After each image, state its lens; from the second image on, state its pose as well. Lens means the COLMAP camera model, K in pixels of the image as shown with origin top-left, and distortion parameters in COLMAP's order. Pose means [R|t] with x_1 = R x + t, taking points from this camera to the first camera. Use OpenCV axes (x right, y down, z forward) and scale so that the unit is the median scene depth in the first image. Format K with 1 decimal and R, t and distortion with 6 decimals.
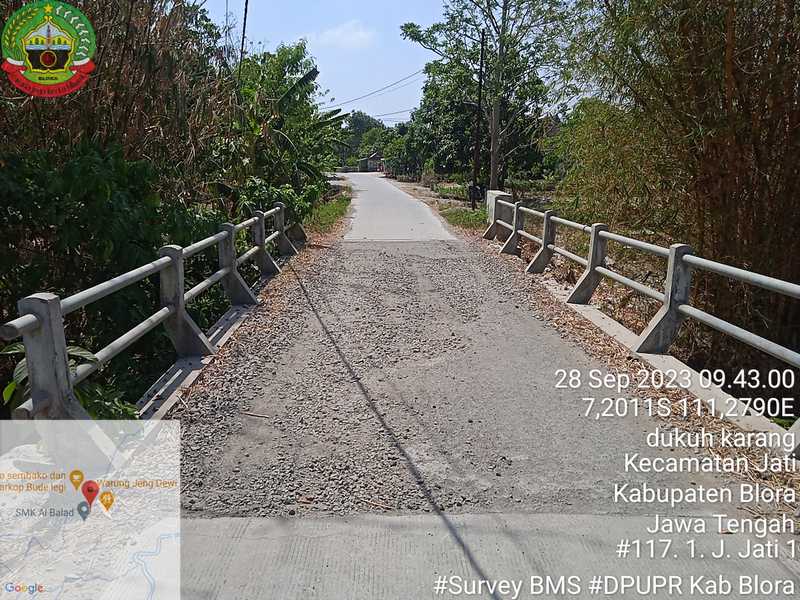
lens RADIAL K [[647.1, 0, 392.6], [0, 647.1, 299.6], [0, 0, 1]] dist [0.014247, -0.002132]
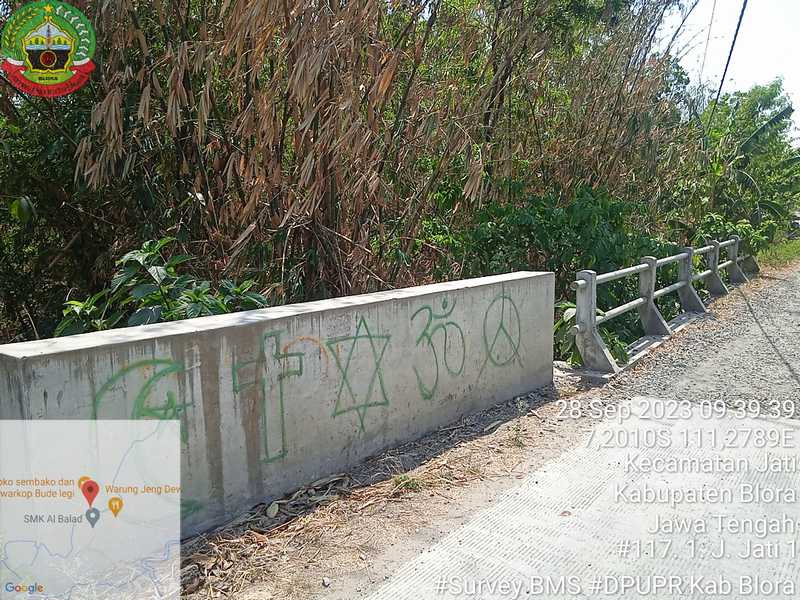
lens RADIAL K [[647.1, 0, 397.6], [0, 647.1, 302.4], [0, 0, 1]] dist [0.014247, -0.002132]
pose [[0.796489, 0.083953, -0.598796, 0.030671], [-0.117094, 0.992983, -0.016533, 0.036723], [0.593207, 0.083284, 0.800731, -0.168367]]
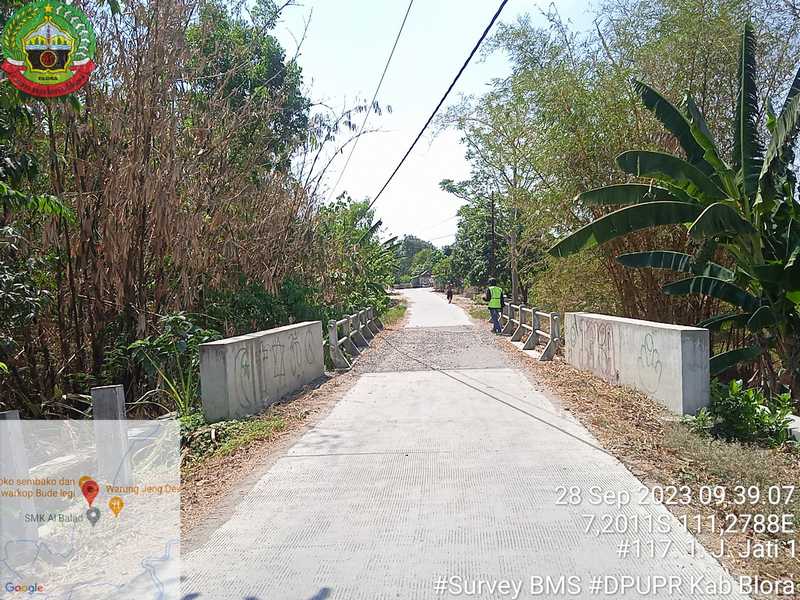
lens RADIAL K [[647.1, 0, 402.8], [0, 647.1, 301.7], [0, 0, 1]] dist [0.014247, -0.002132]
pose [[0.997221, -0.035935, -0.065267, 0.027613], [0.024141, 0.984583, -0.173245, 0.115387], [0.070487, 0.171188, 0.982714, -0.570323]]
